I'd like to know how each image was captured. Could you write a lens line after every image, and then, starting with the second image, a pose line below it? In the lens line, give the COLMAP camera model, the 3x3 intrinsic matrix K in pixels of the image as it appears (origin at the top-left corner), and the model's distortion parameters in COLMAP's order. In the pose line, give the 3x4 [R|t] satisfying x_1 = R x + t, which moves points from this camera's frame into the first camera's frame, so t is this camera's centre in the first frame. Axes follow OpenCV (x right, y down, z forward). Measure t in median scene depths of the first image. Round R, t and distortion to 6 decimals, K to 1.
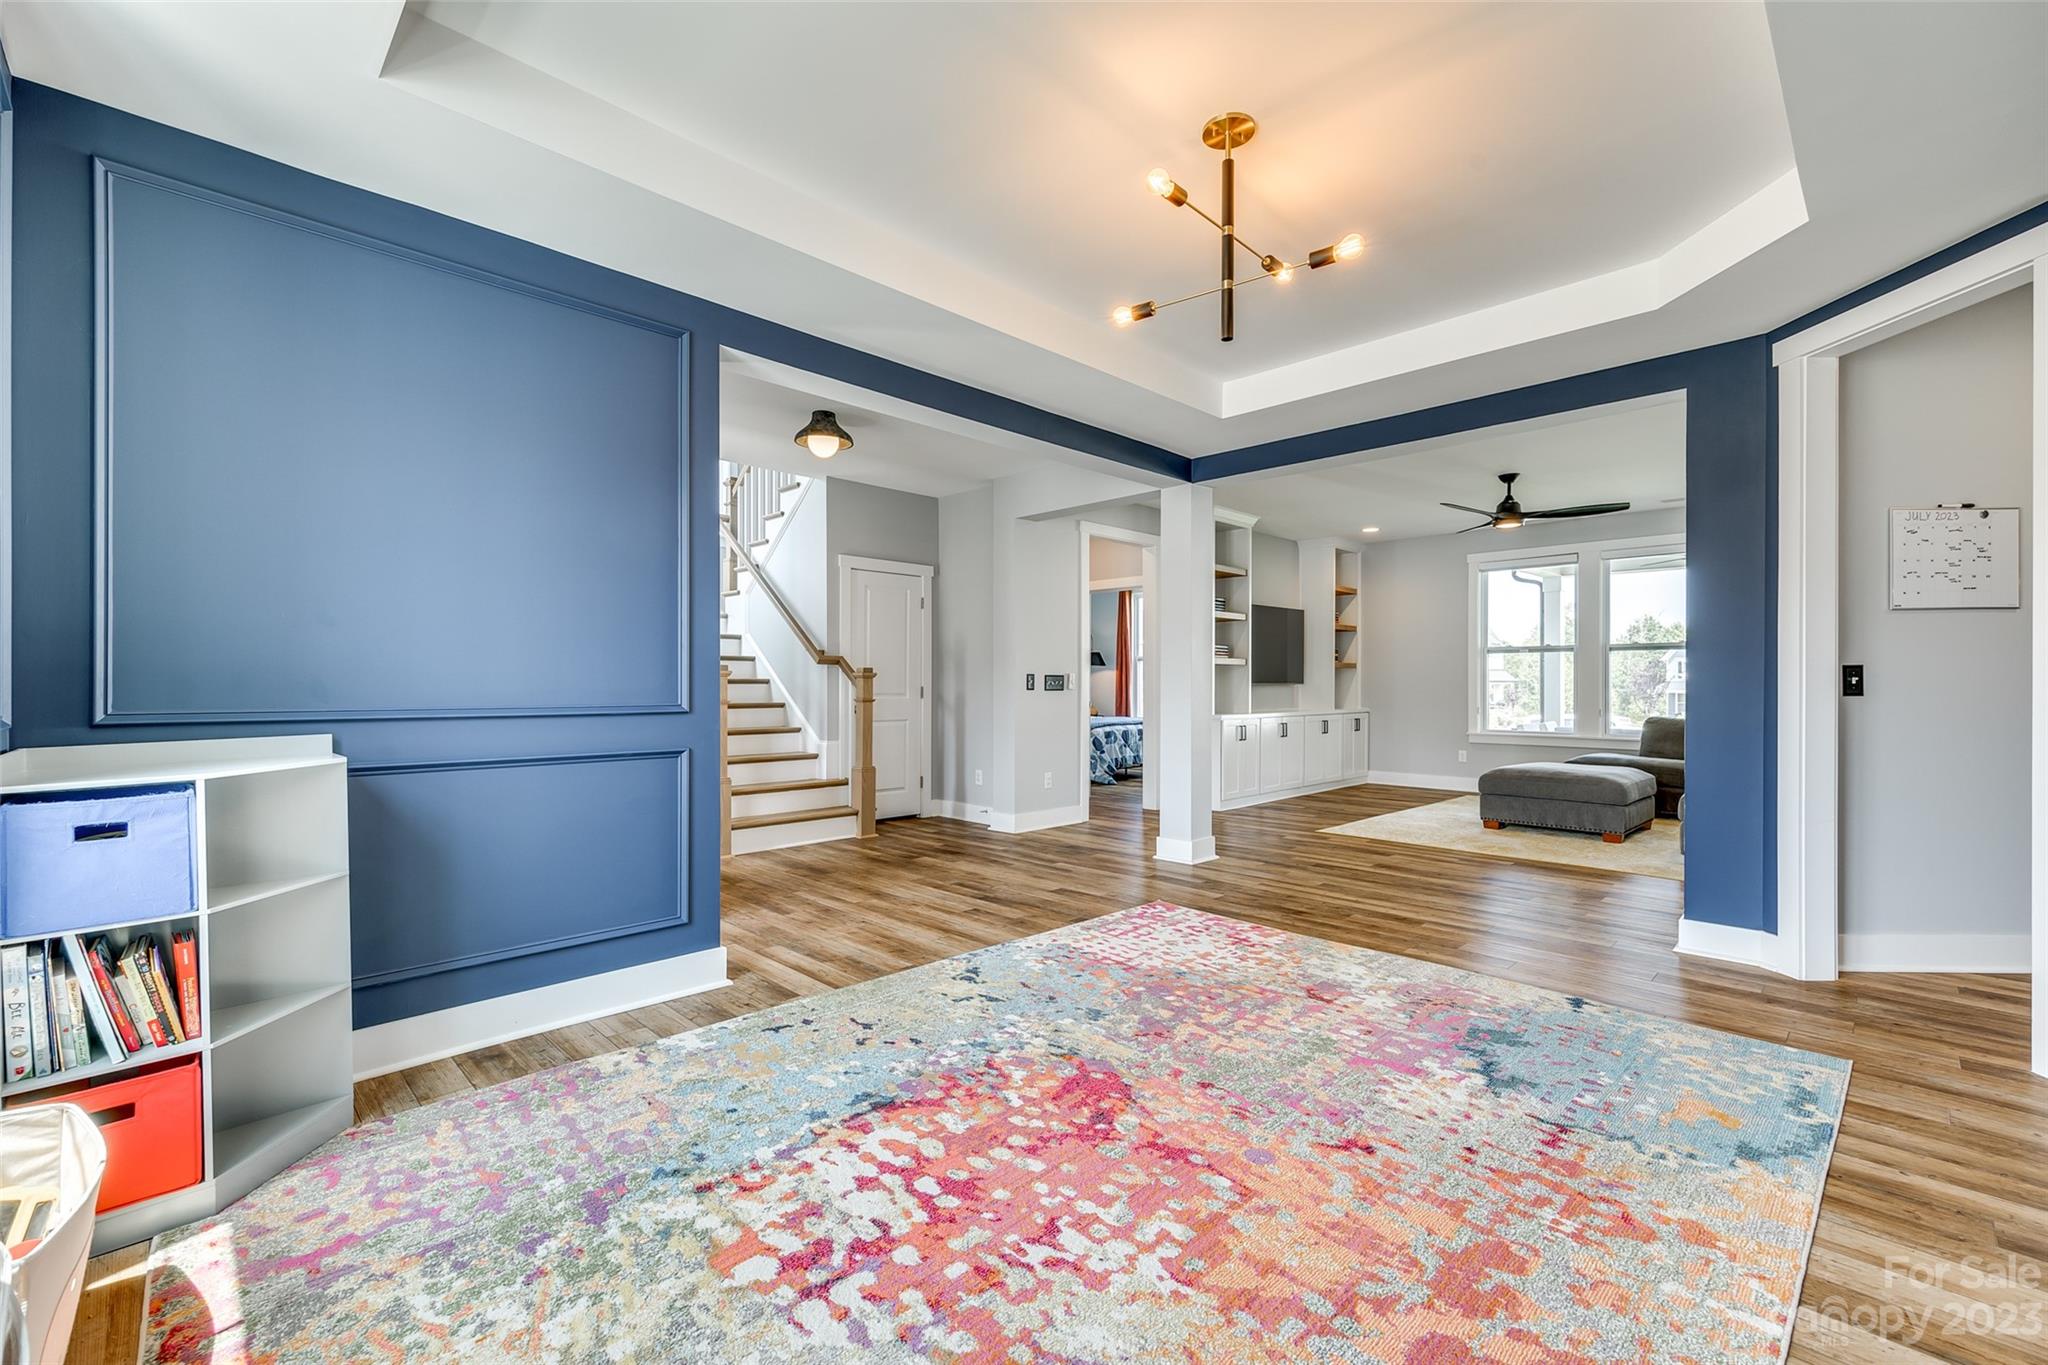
lens RADIAL K [[858.4, 0, 1024.0], [0, 858.4, 682.5], [0, 0, 1]] dist [-0.000830, 0.000001]
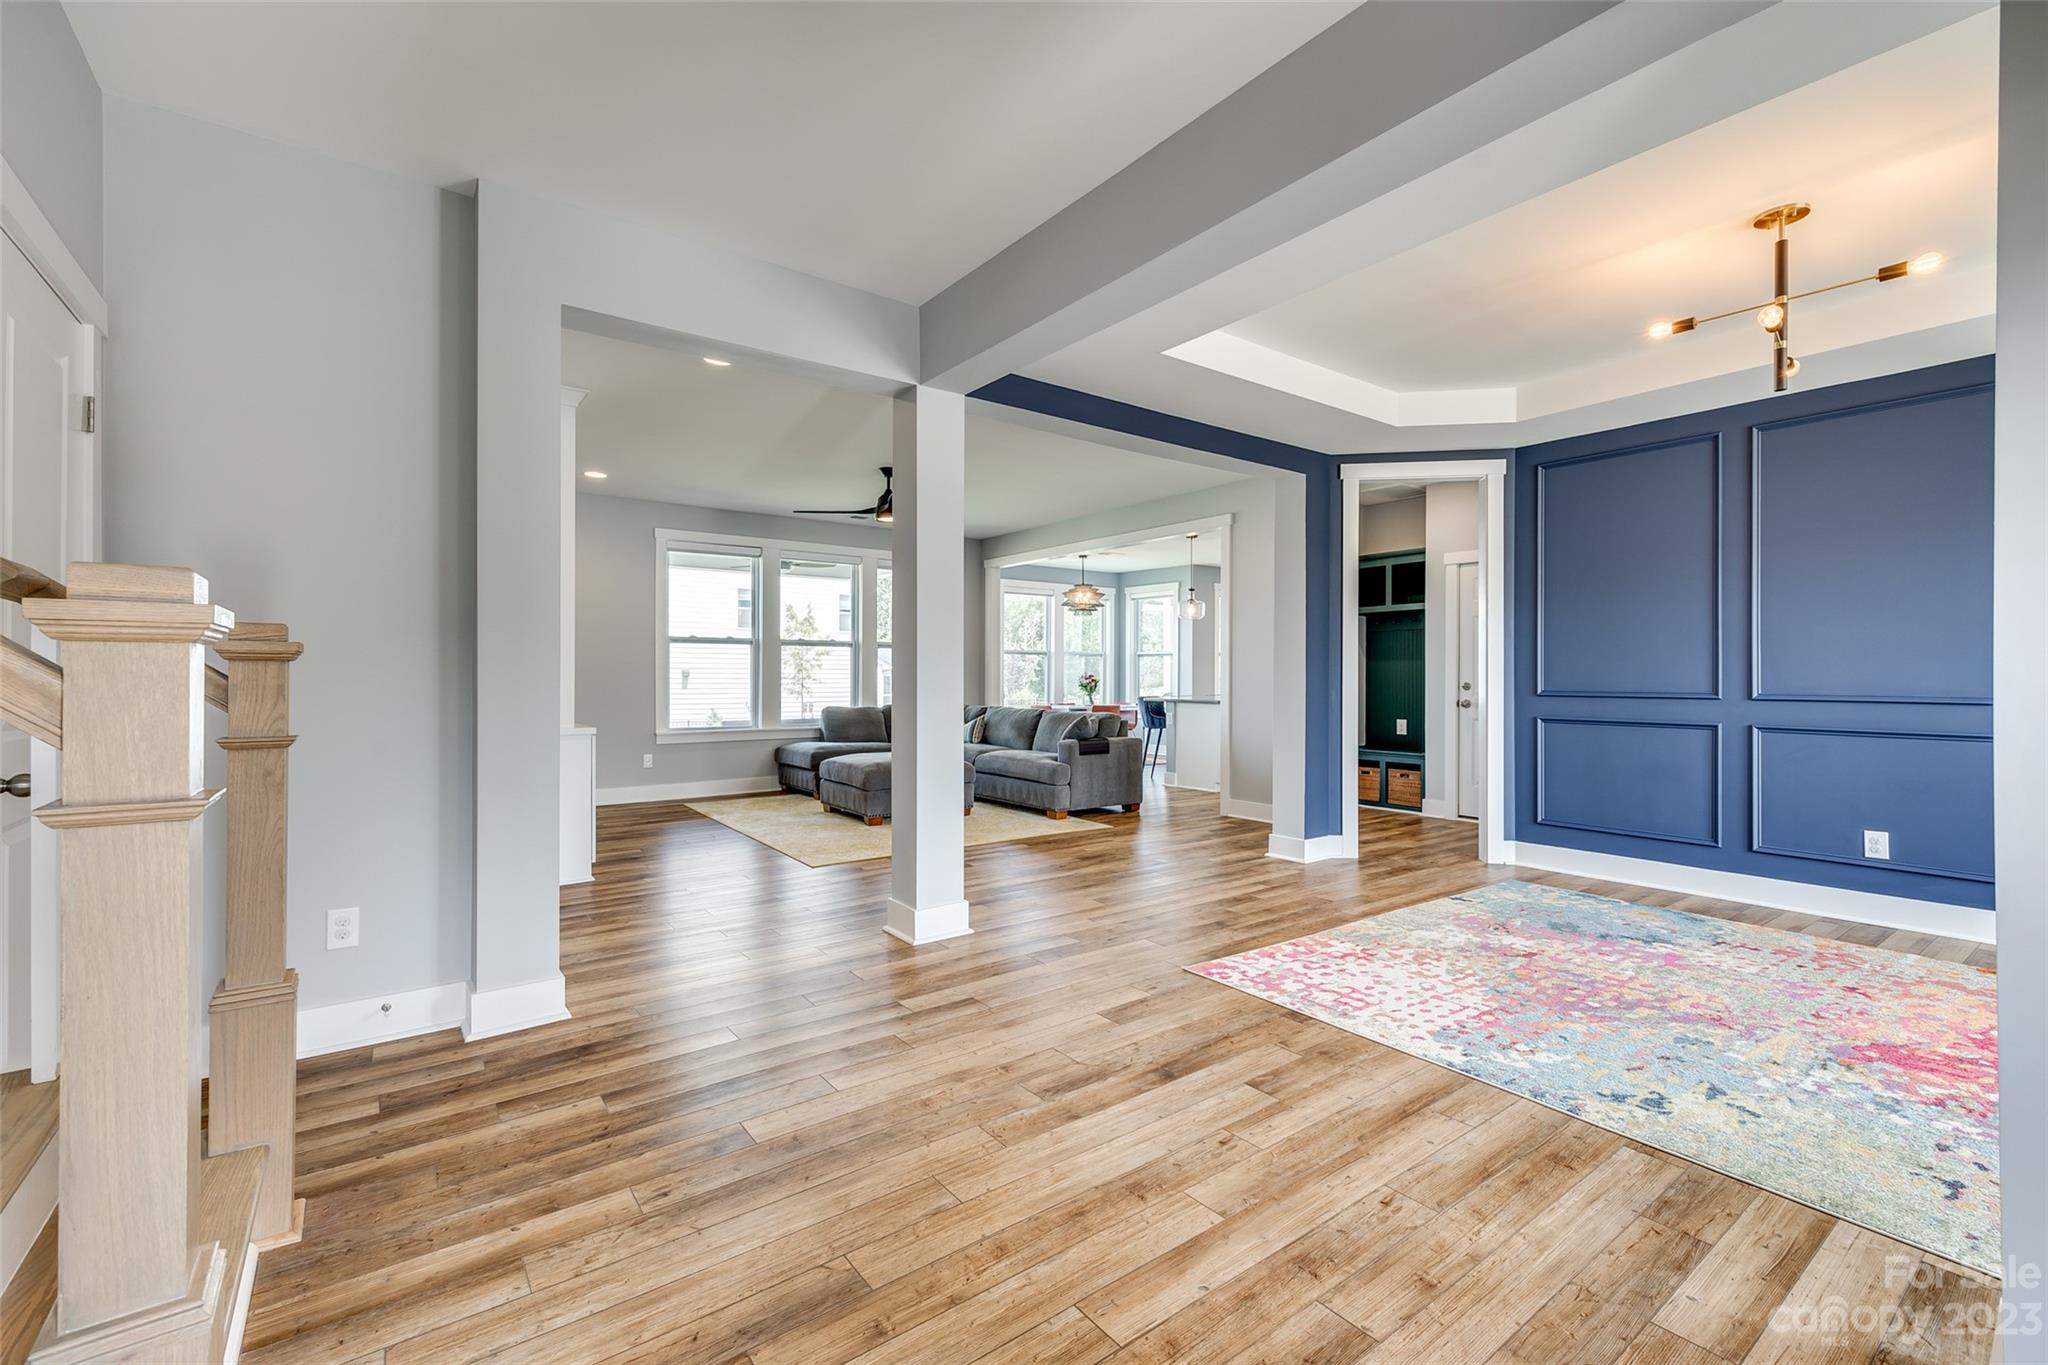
lens RADIAL K [[870.1, 0, 1023.0], [0, 870.1, 678.0], [0, 0, 1]] dist [0.009984, -0.000623]
pose [[0.142174, -0.003728, 0.989835, -0.757327], [-0.002073, 0.999990, 0.004064, -0.003355], [-0.989840, -0.002629, 0.142165, 1.261970]]
